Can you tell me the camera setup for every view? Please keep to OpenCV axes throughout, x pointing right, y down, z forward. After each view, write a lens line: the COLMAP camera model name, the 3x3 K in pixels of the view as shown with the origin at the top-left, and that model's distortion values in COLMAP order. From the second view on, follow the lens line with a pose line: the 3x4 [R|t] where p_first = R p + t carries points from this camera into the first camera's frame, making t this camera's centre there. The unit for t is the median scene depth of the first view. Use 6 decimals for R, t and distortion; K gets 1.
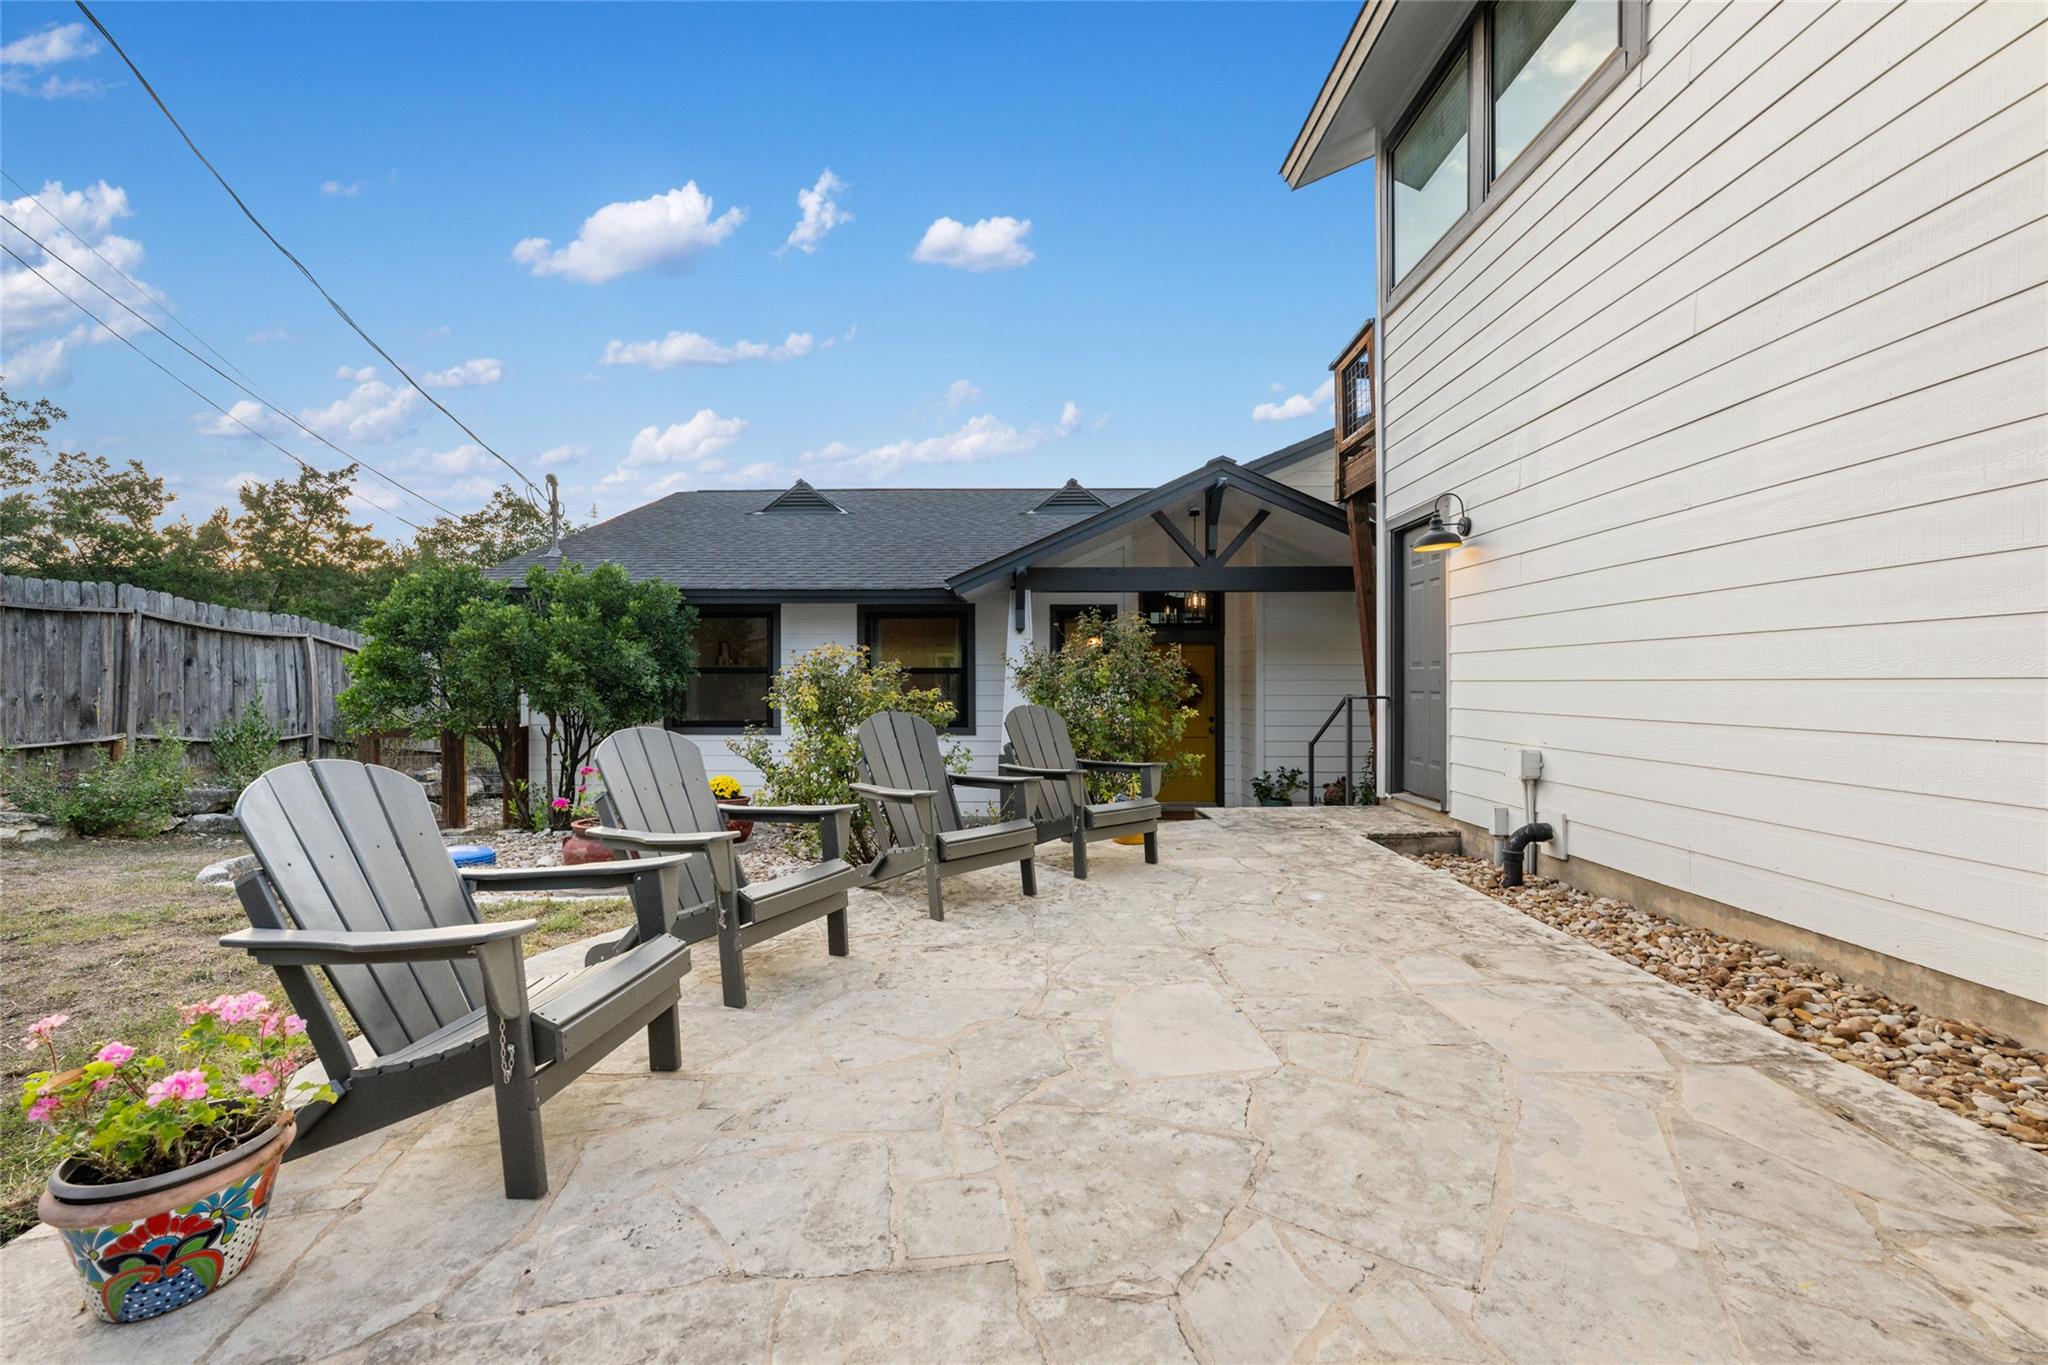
lens RADIAL K [[814.4, 0, 1022.9], [0, 814.4, 681.8], [0, 0, 1]] dist [0.001177, 0.000184]
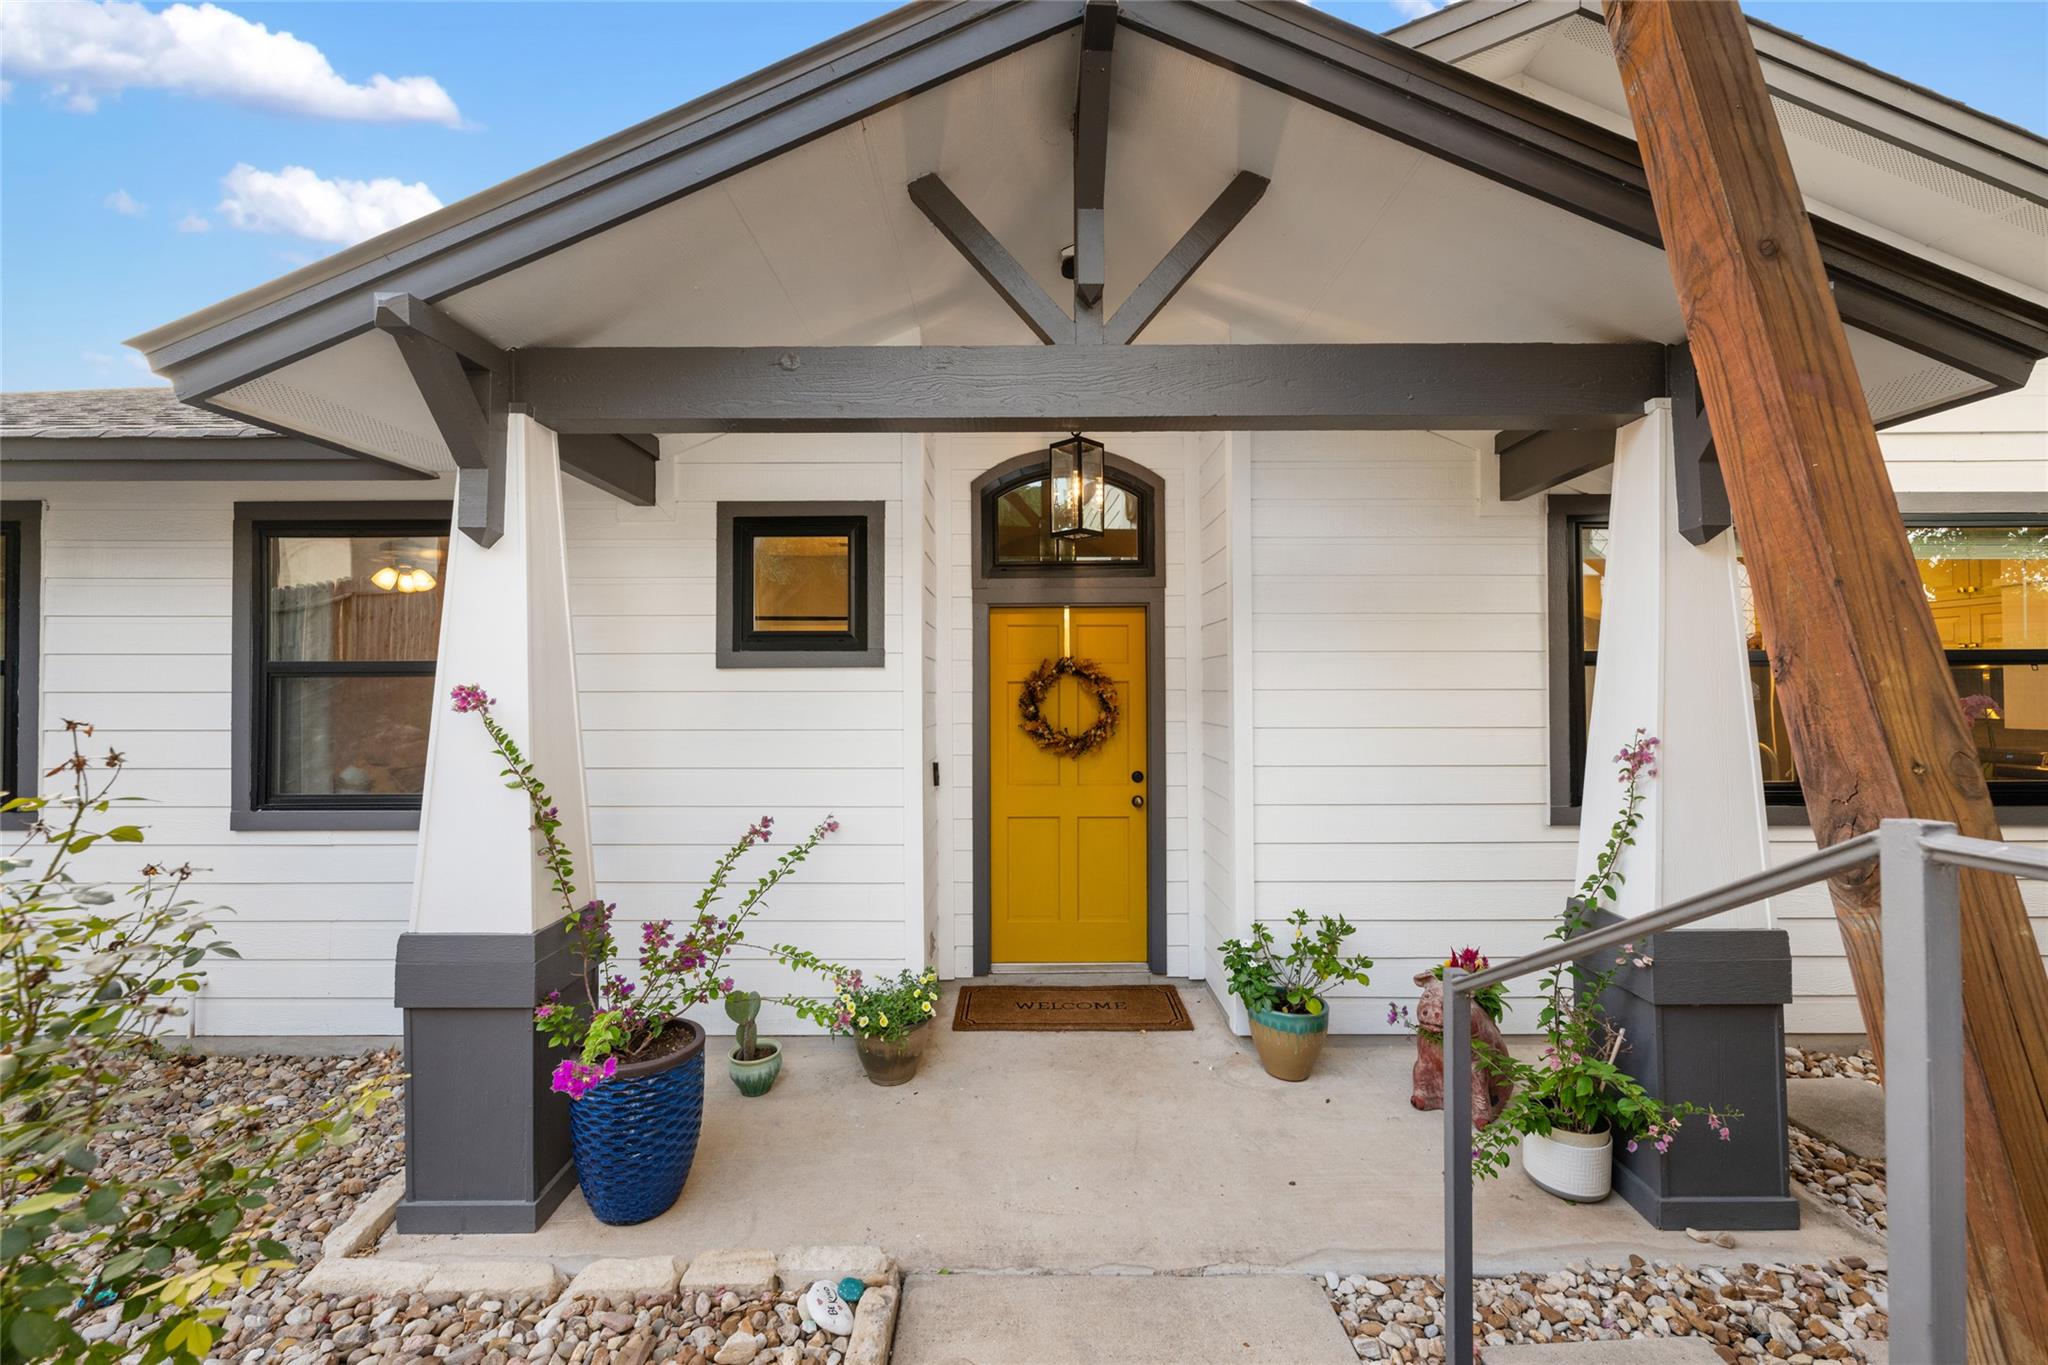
lens RADIAL K [[814.4, 0, 1022.6], [0, 814.4, 680.5], [0, 0, 1]] dist [0.001177, 0.000184]
pose [[0.999983, 0.000486, 0.005775, 0.305964], [-0.000470, 0.999996, -0.002710, -0.009837], [-0.005776, 0.002707, 0.999980, 1.022171]]
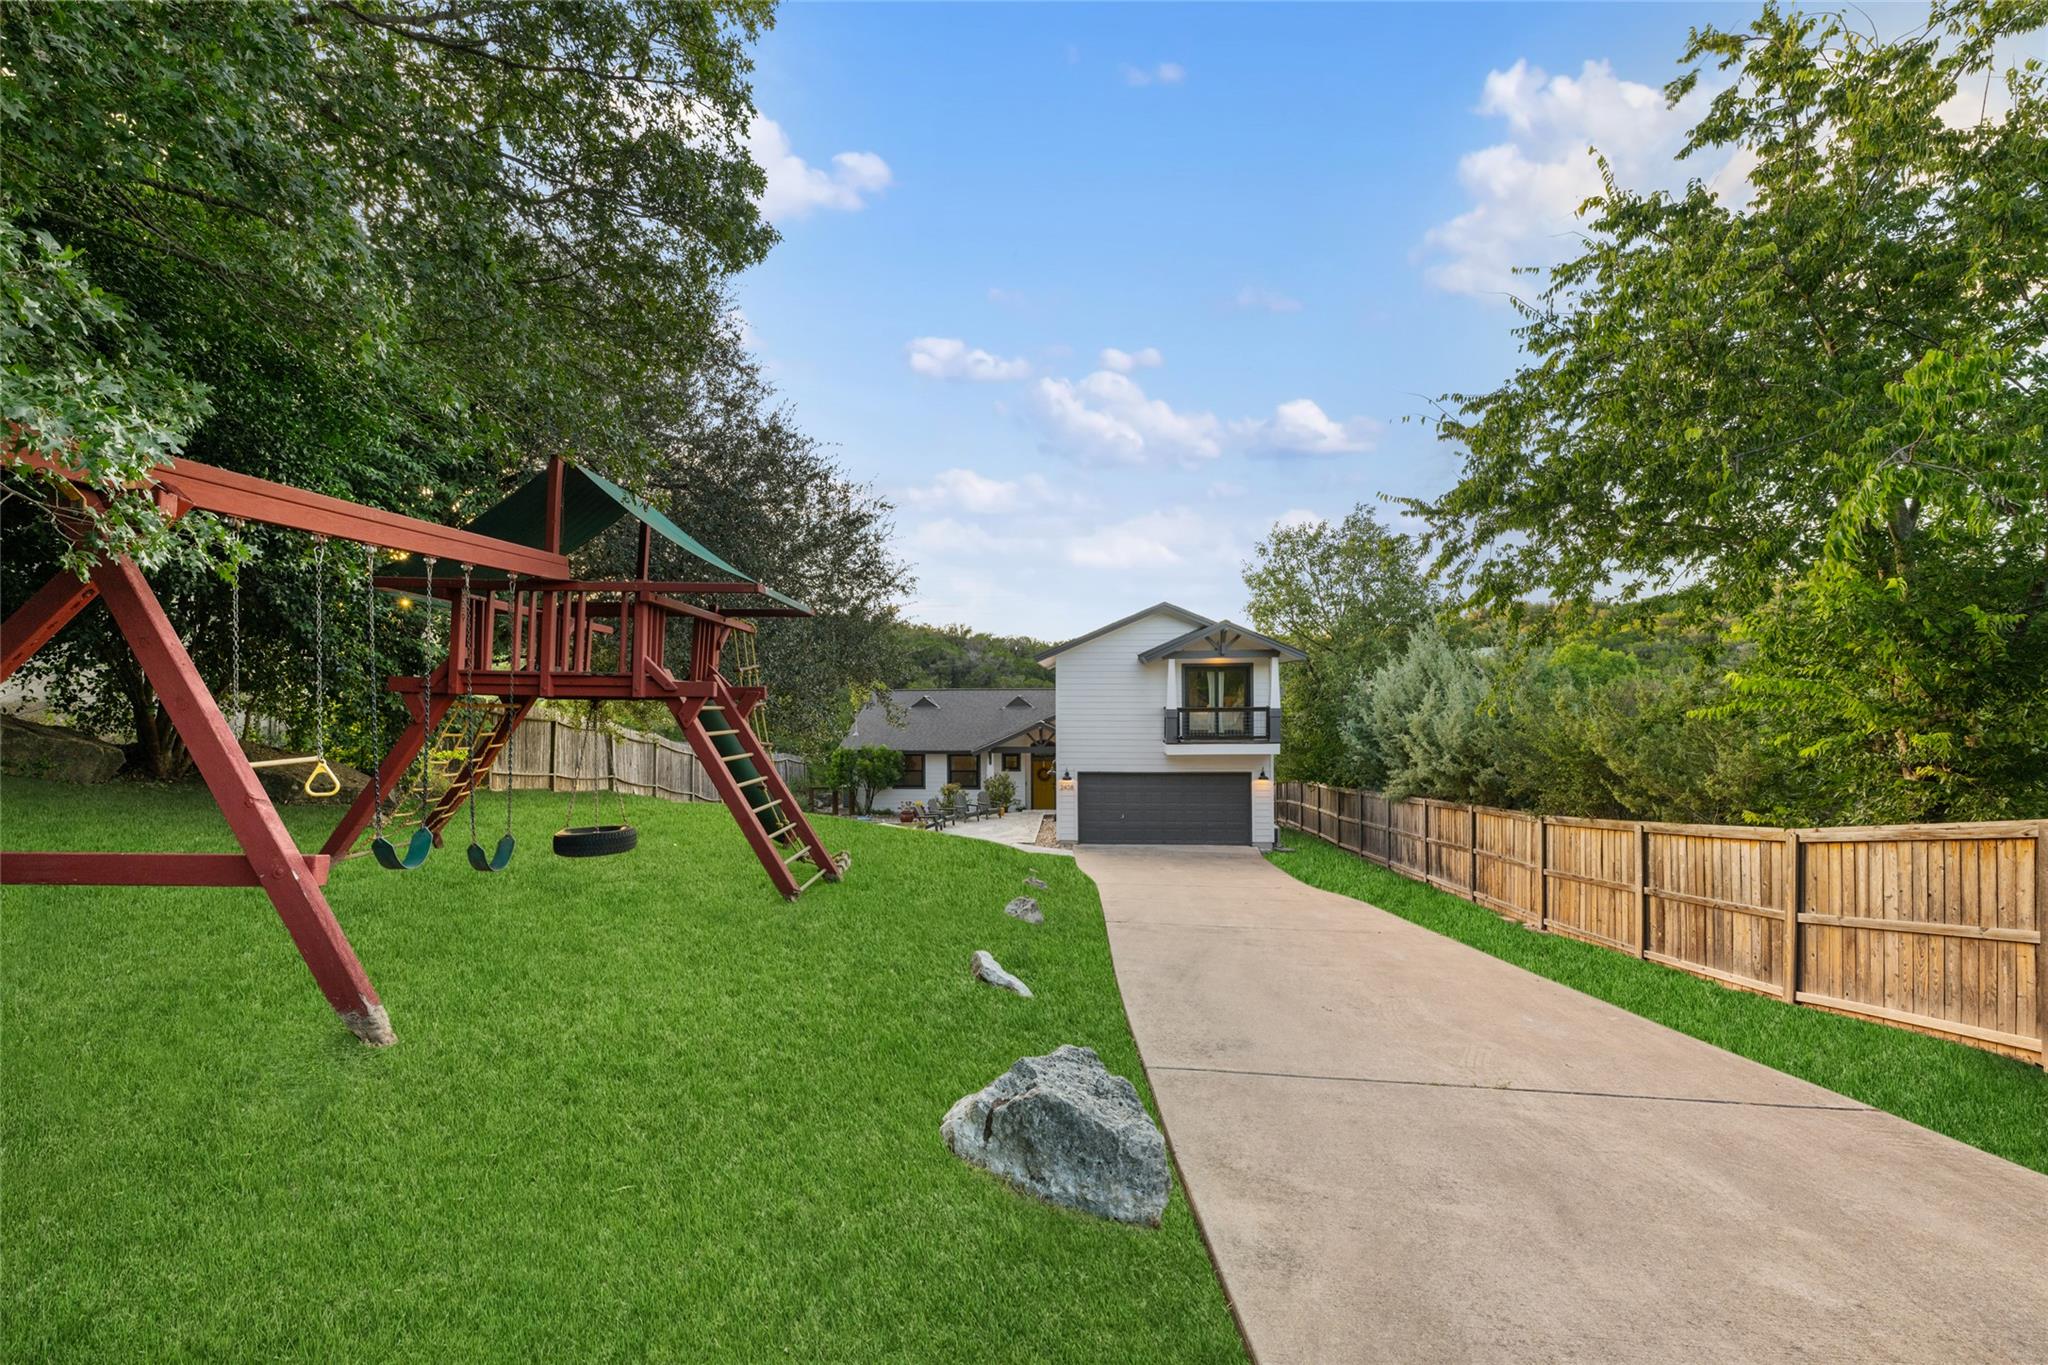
lens RADIAL K [[814.4, 0, 1032.0], [0, 814.4, 685.6], [0, 0, 1]] dist [0.001177, 0.000184]
pose [[0.998494, -0.001676, -0.054835, 0.597158], [0.001145, 0.999952, -0.009715, -0.591346], [0.054849, 0.009637, 0.998448, -4.219602]]
